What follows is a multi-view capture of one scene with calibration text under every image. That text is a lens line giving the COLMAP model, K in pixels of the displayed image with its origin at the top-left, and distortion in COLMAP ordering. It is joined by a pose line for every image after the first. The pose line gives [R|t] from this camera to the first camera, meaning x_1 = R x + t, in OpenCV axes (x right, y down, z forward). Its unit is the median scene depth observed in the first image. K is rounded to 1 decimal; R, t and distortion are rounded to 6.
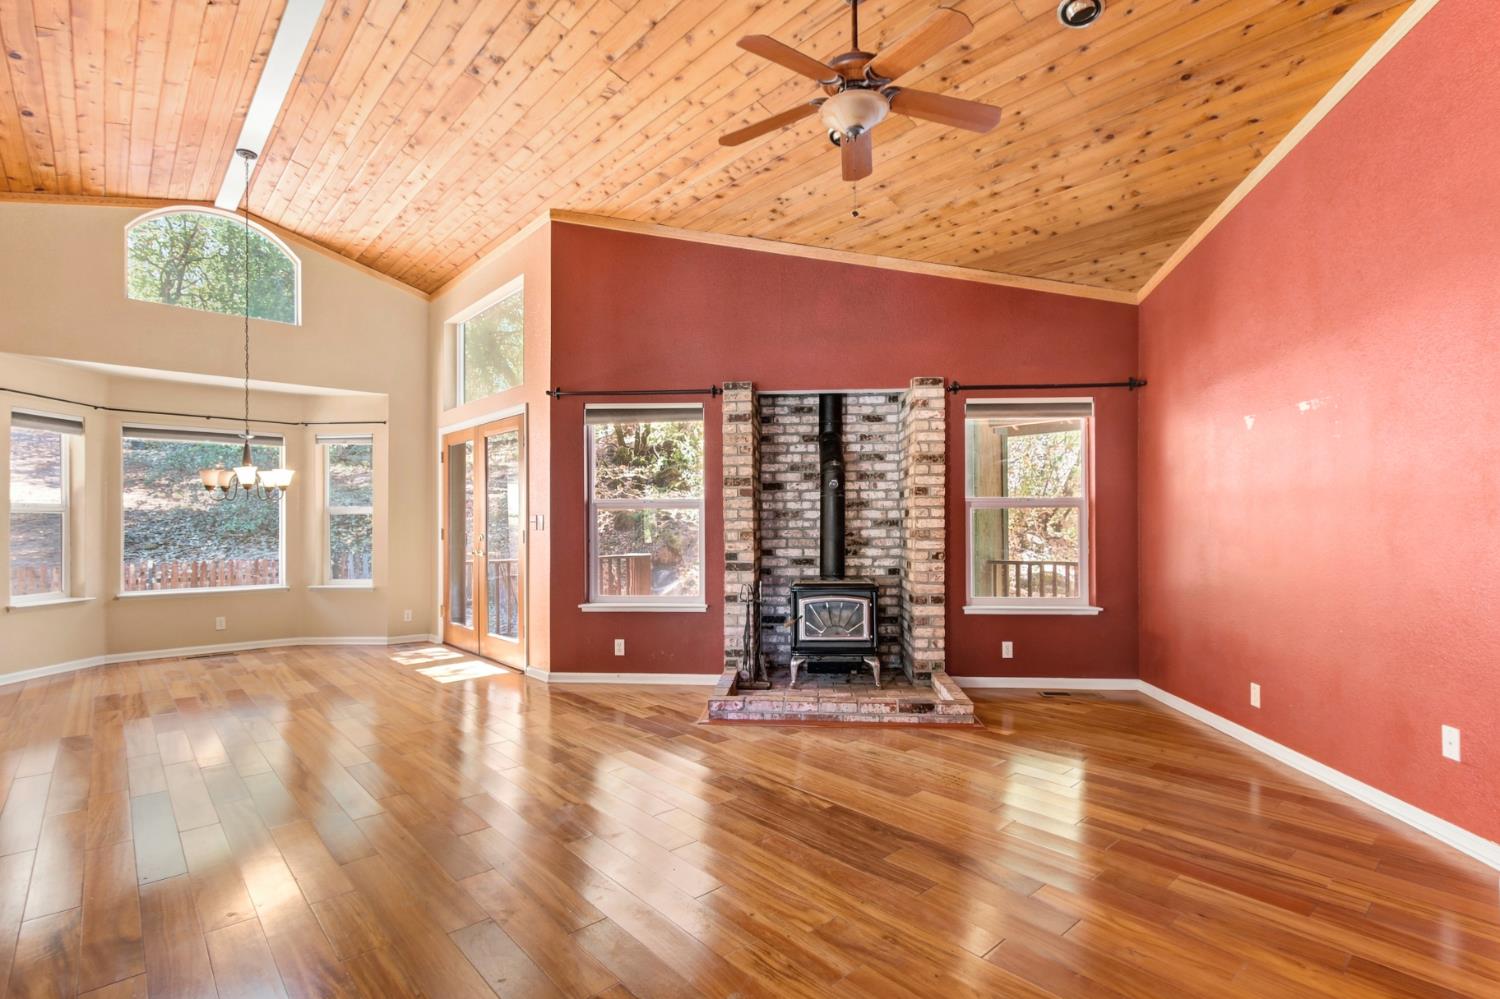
lens RADIAL K [[729.0, 0, 758.5], [0, 729.0, 520.5], [0, 0, 1]] dist [-0.000256, 0.002694]
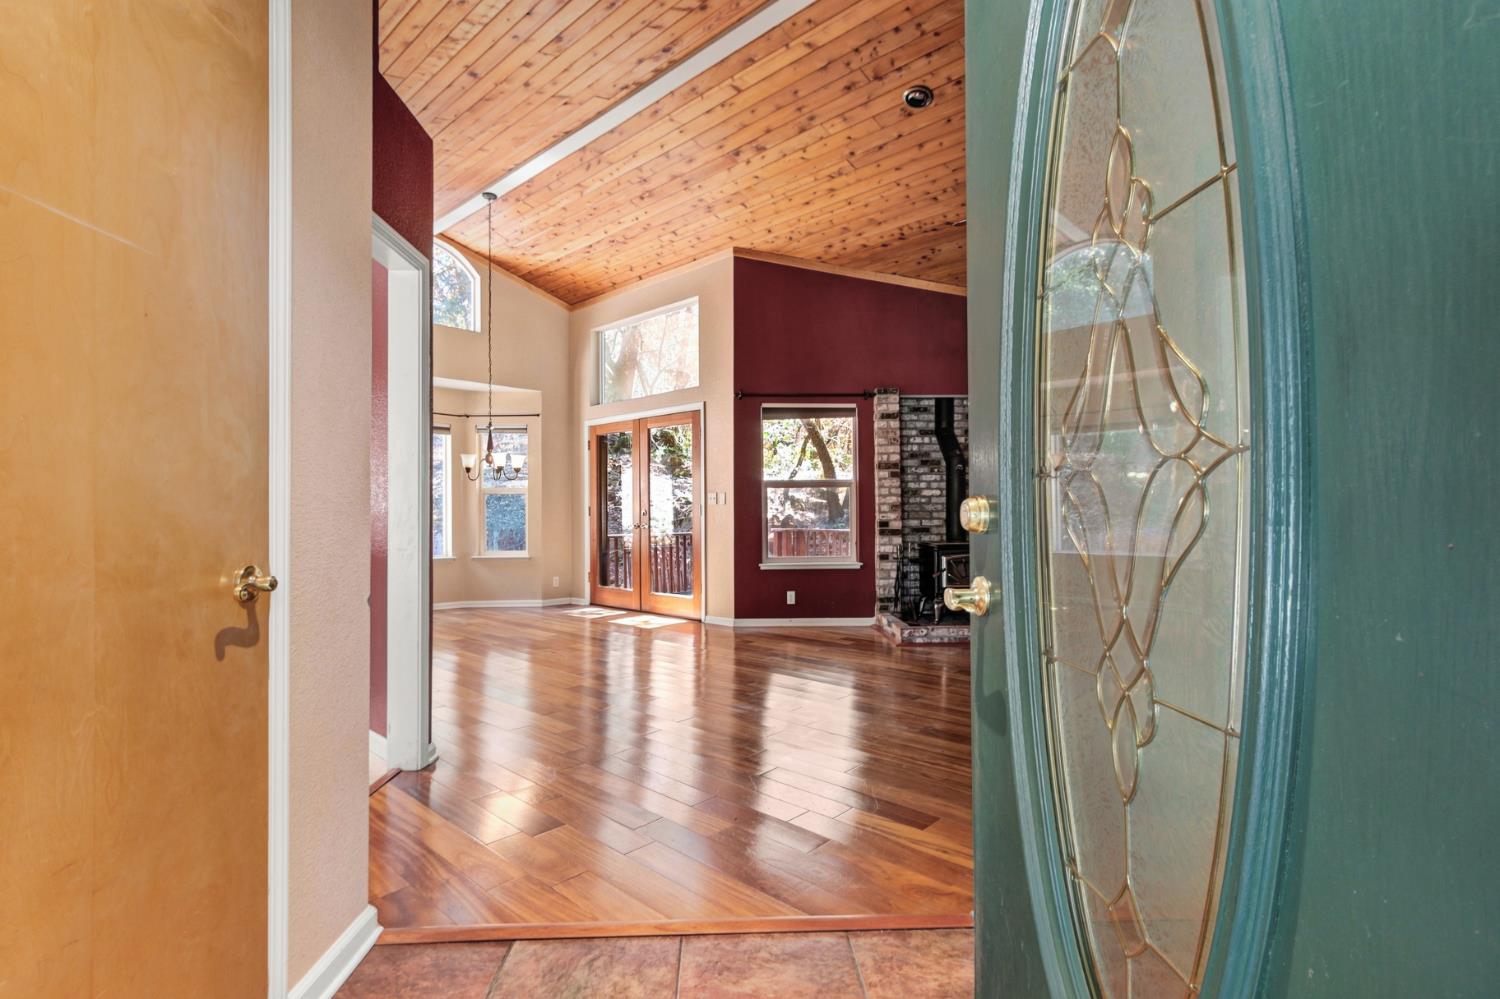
lens RADIAL K [[729.0, 0, 744.4], [0, 729.0, 508.6], [0, 0, 1]] dist [-0.000256, 0.002694]
pose [[0.996576, -0.001187, 0.082674, -0.369666], [0.001527, 0.999991, -0.004054, 0.025517], [-0.082668, 0.004166, 0.996568, -0.242949]]
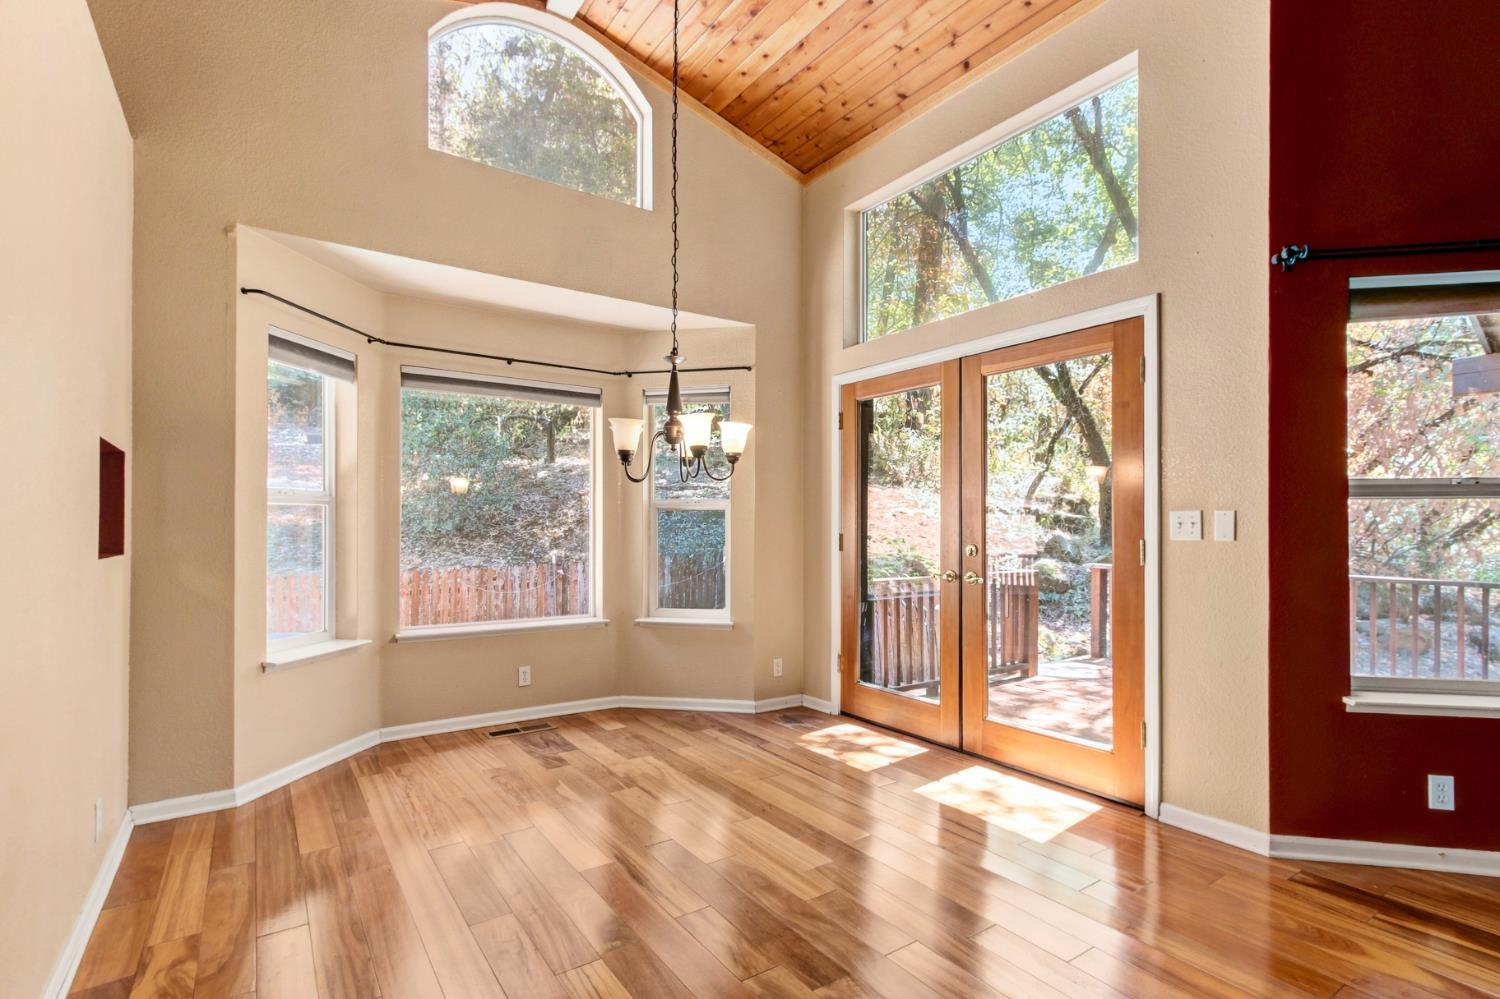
lens RADIAL K [[729.0, 0, 741.7], [0, 729.0, 522.0], [0, 0, 1]] dist [-0.000256, 0.002694]
pose [[0.990762, 0.005557, -0.135501, -0.566103], [-0.005639, 0.999984, -0.000220, 0.002628], [0.135497, 0.000982, 0.990777, 0.469403]]
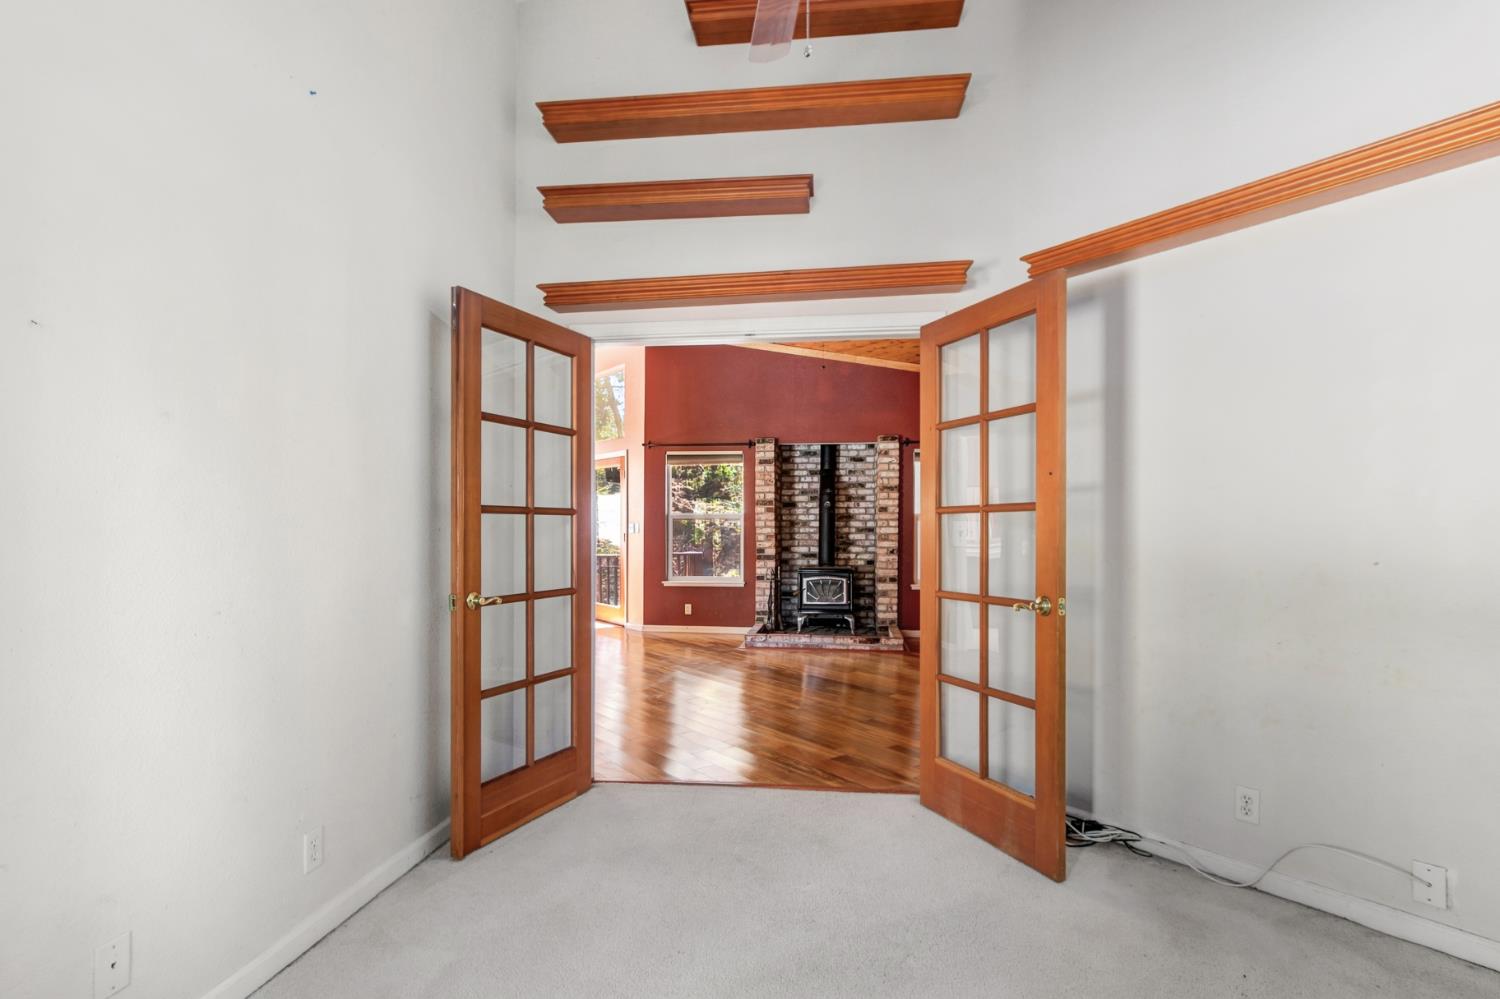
lens RADIAL K [[729.0, 0, 752.9], [0, 729.0, 538.1], [0, 0, 1]] dist [-0.000256, 0.002694]
pose [[0.998055, 0.007284, -0.061916, 0.040692], [-0.006340, 0.999861, 0.015421, -0.001659], [0.062020, -0.014999, 0.997962, -0.527430]]
